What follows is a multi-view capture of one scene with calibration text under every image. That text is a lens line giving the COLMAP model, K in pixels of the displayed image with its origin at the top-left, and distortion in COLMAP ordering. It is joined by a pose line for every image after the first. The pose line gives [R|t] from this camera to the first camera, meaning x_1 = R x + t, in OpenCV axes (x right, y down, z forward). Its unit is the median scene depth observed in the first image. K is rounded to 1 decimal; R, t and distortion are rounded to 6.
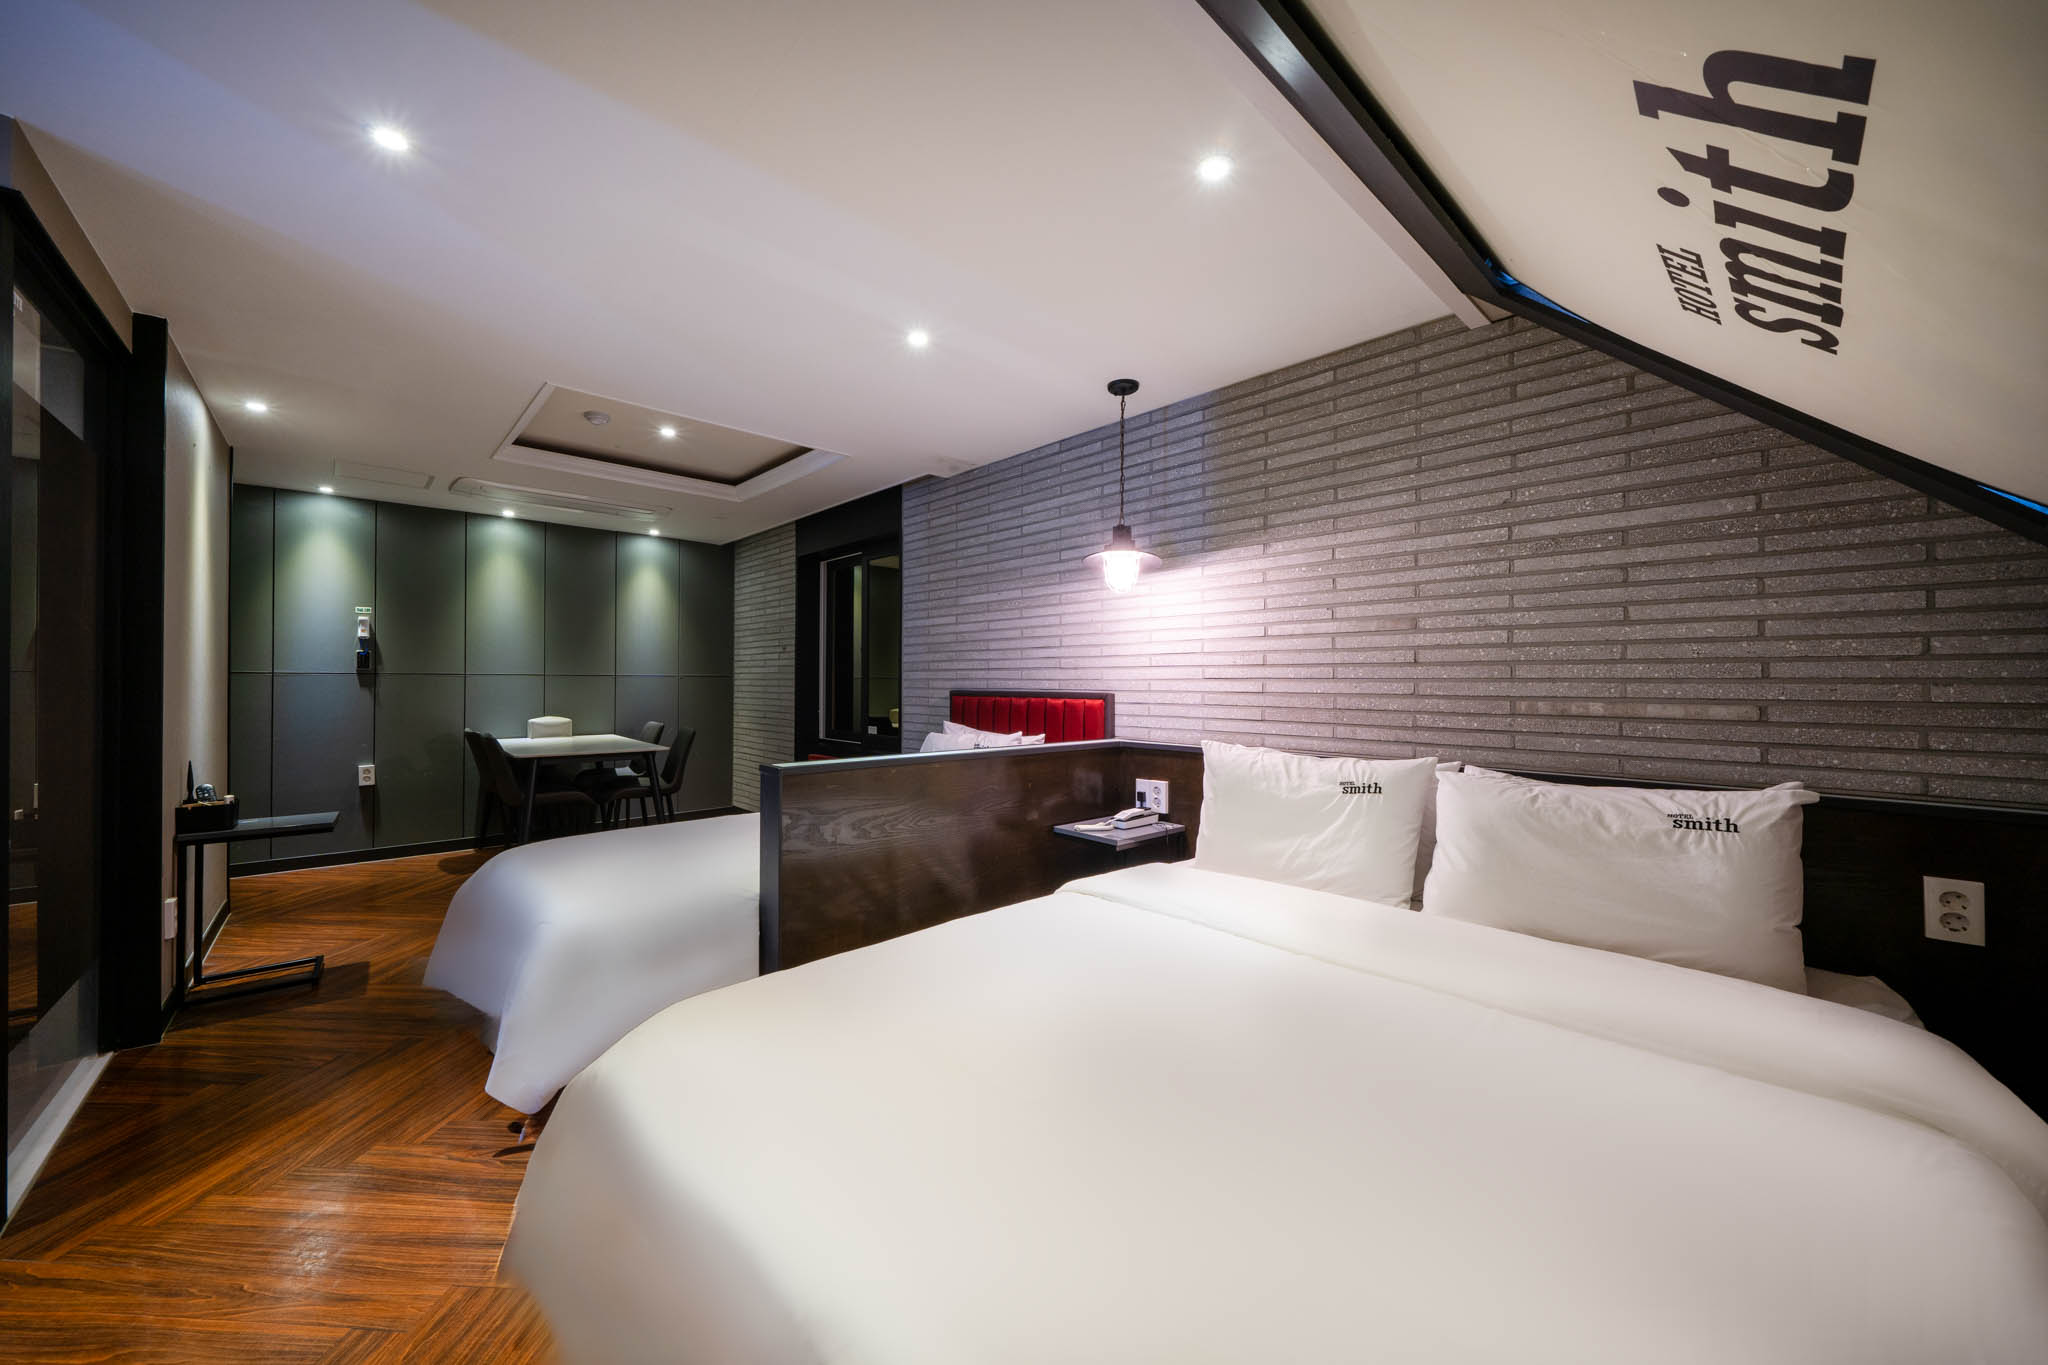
lens RADIAL K [[755.8, 0, 1015.7], [0, 755.8, 684.2], [0, 0, 1]] dist [-0.000716, 0.000136]
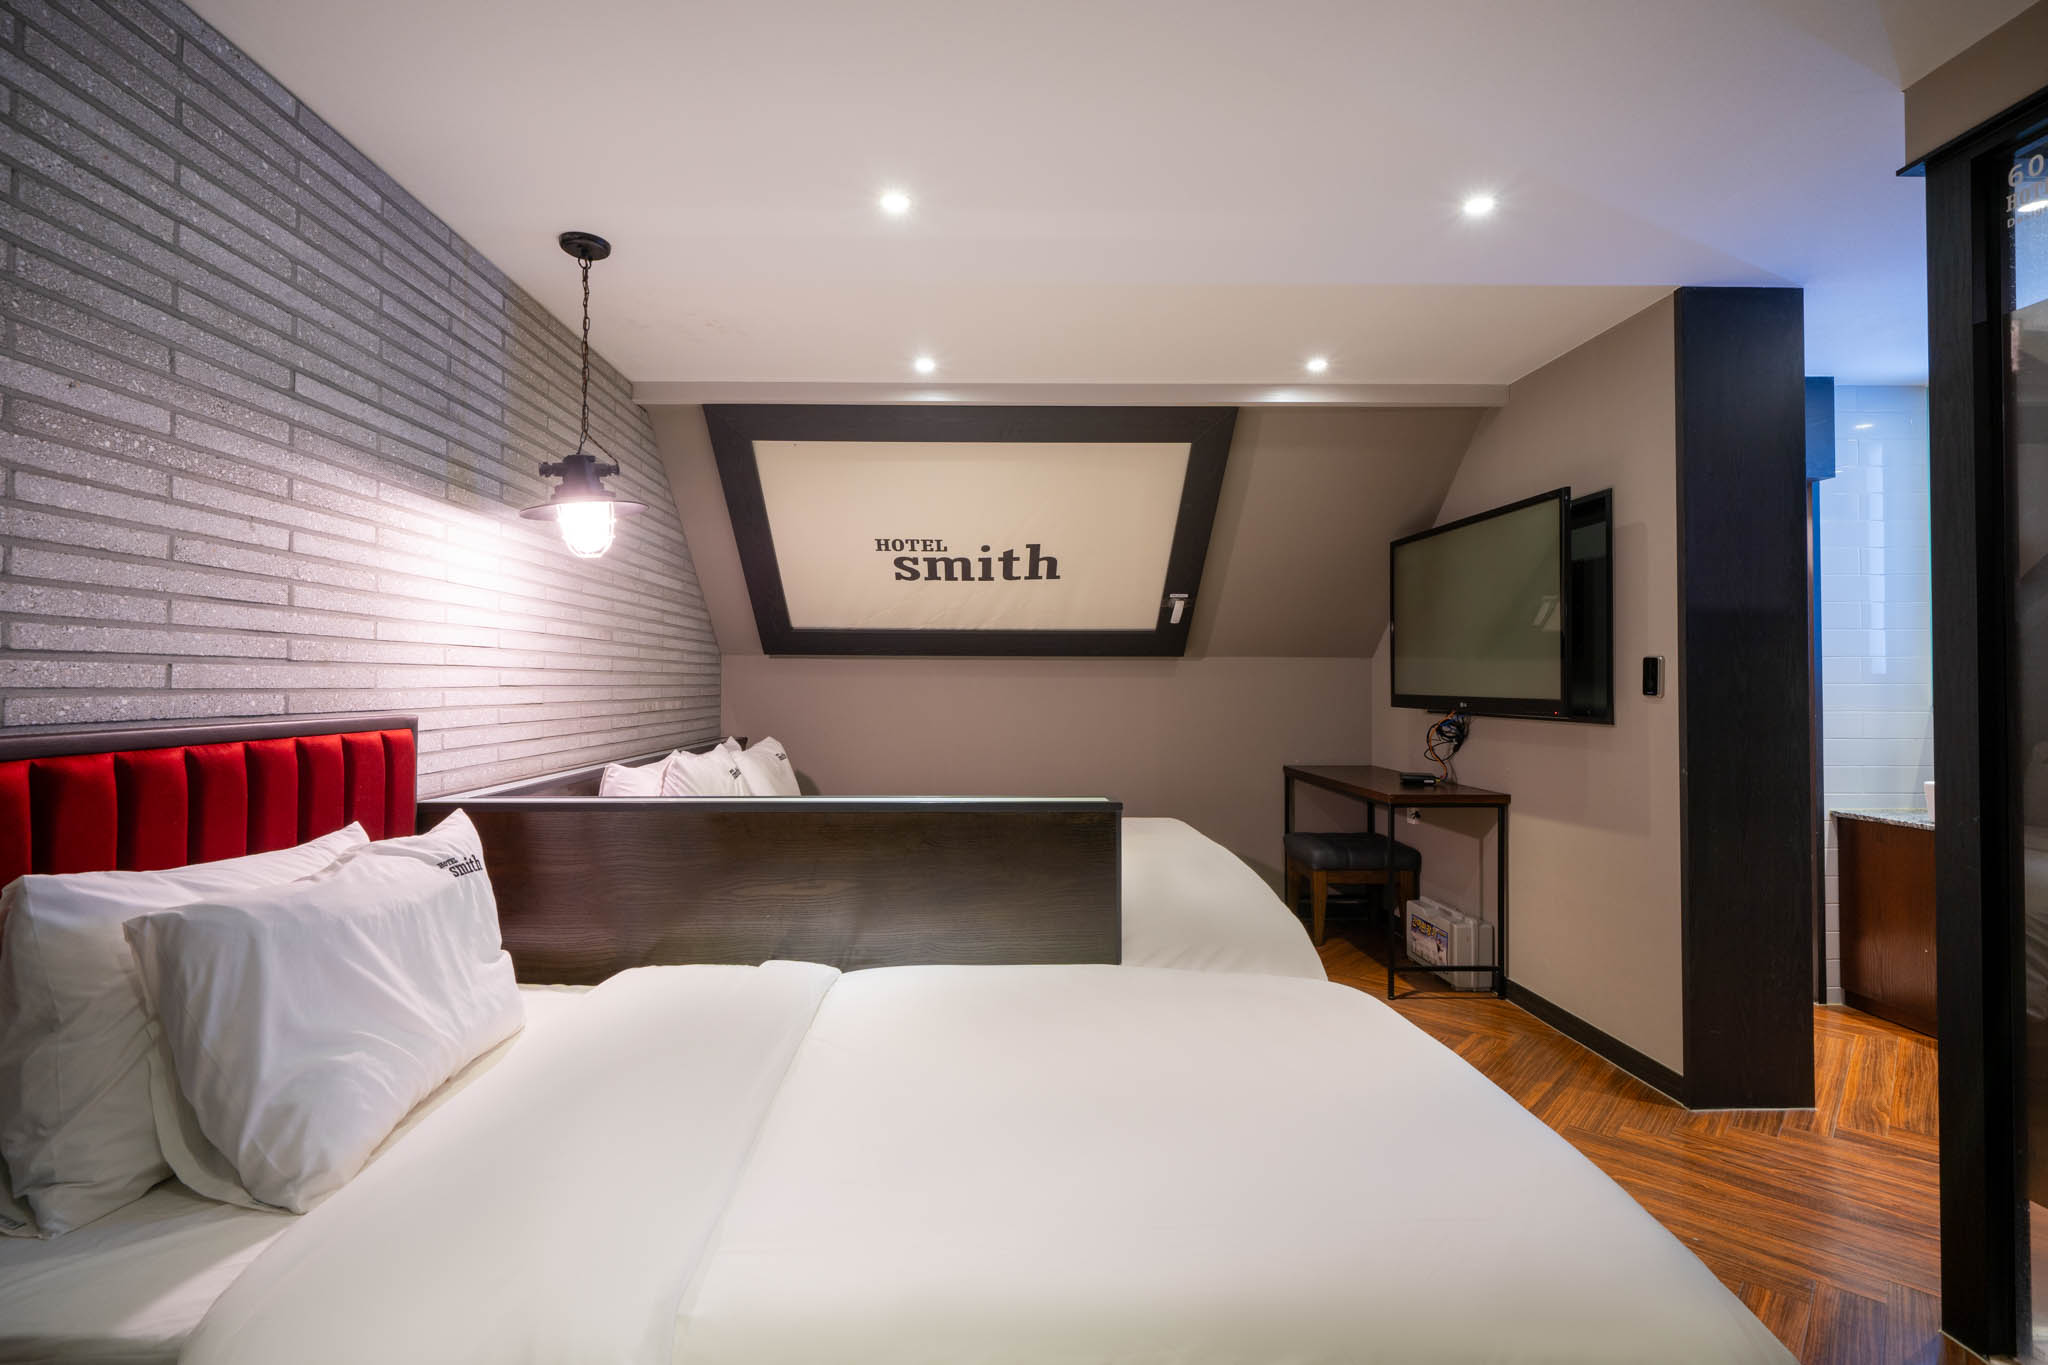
lens RADIAL K [[889.9, 0, 1020.3], [0, 889.9, 676.3], [0, 0, 1]] dist [0.000323, 0.000045]
pose [[-0.749124, 0.000252, 0.662430, -0.565517], [-0.002399, 0.999992, -0.003094, -0.013048], [-0.662425, -0.003907, -0.749118, 1.141165]]
